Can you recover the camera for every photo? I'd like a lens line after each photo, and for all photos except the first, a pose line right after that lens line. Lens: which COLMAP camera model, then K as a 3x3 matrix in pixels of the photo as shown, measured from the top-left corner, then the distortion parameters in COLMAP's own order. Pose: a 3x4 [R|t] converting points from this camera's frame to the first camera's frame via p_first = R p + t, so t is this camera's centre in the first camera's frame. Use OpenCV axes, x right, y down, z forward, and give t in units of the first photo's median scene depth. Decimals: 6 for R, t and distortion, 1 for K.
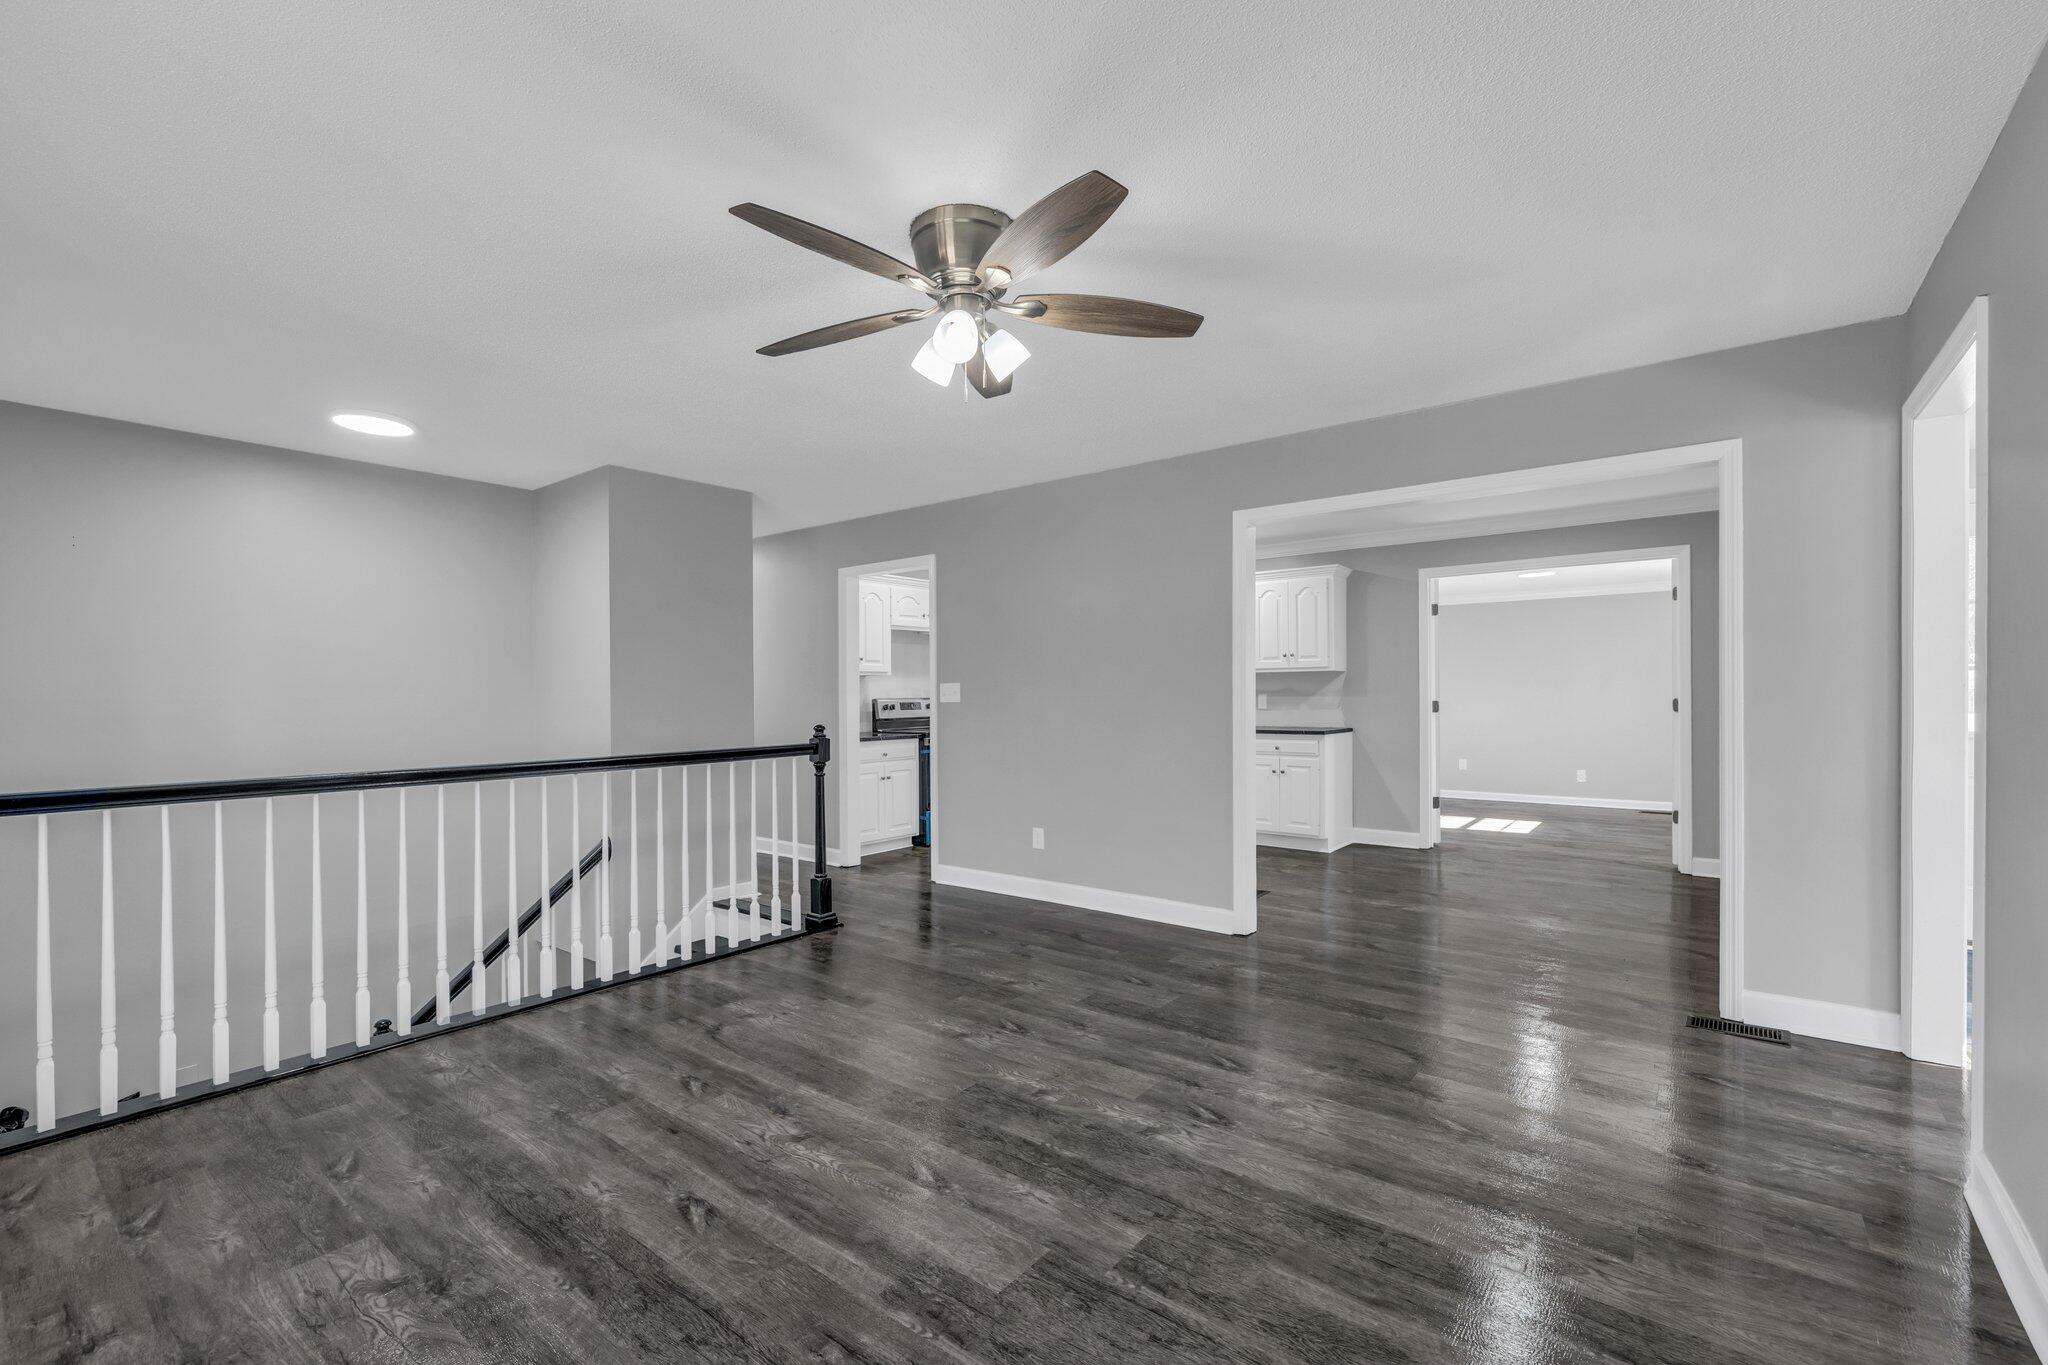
lens RADIAL K [[875.3, 0, 1023.8], [0, 875.3, 701.1], [0, 0, 1]] dist [0.001839, -0.000099]
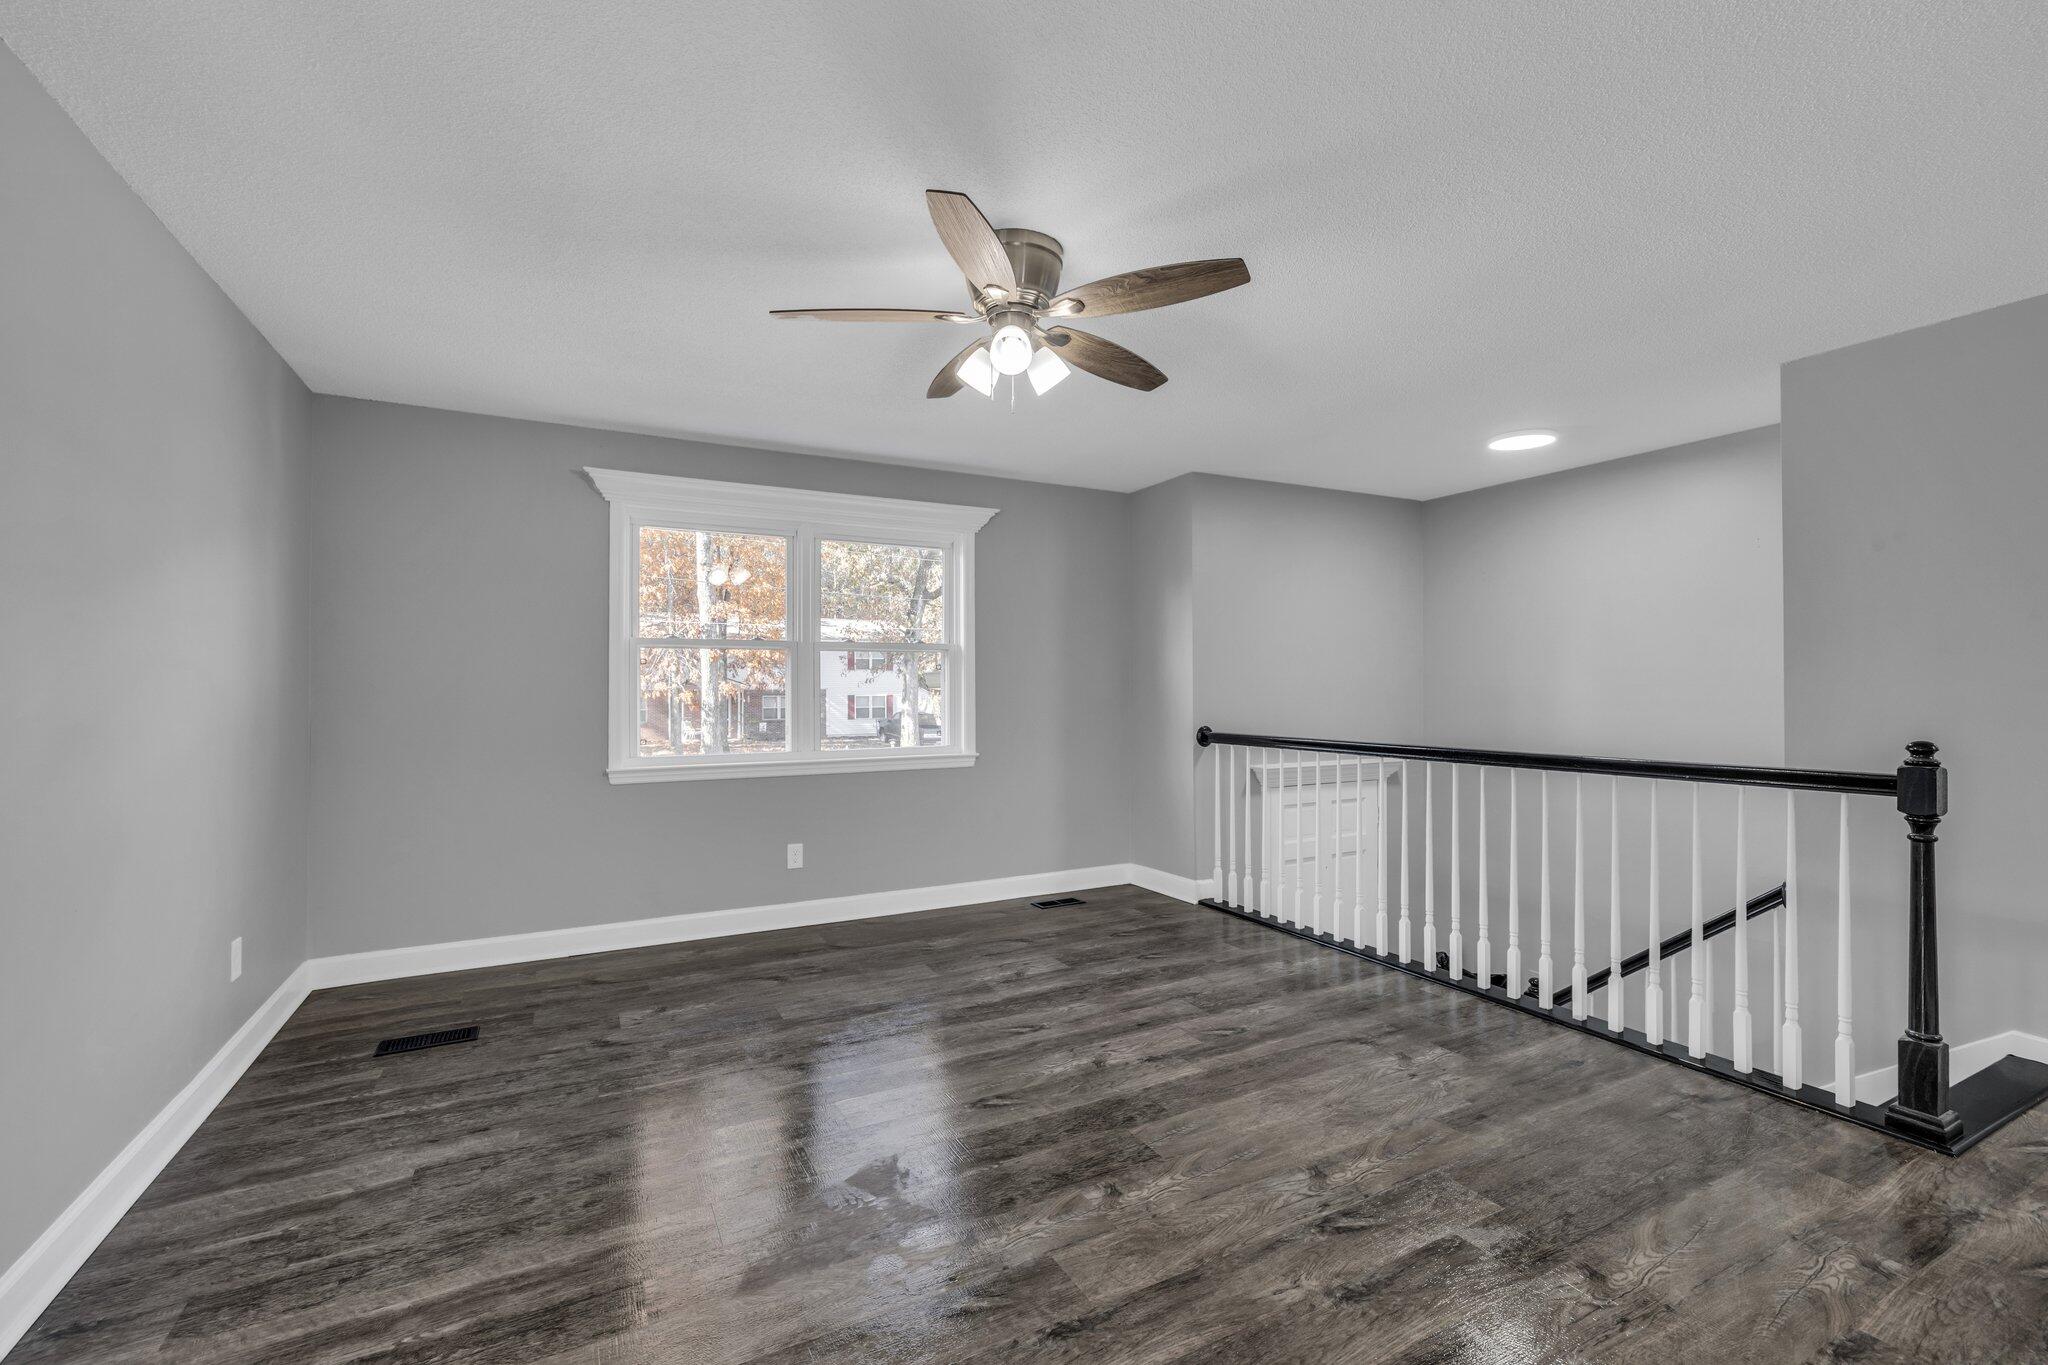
lens RADIAL K [[875.3, 0, 1036.0], [0, 875.3, 675.1], [0, 0, 1]] dist [0.001839, -0.000099]
pose [[-0.402786, -0.005900, -0.915275, 0.731933], [0.001292, 0.999975, -0.007015, -0.015719], [0.915293, -0.004008, -0.402768, 1.182545]]
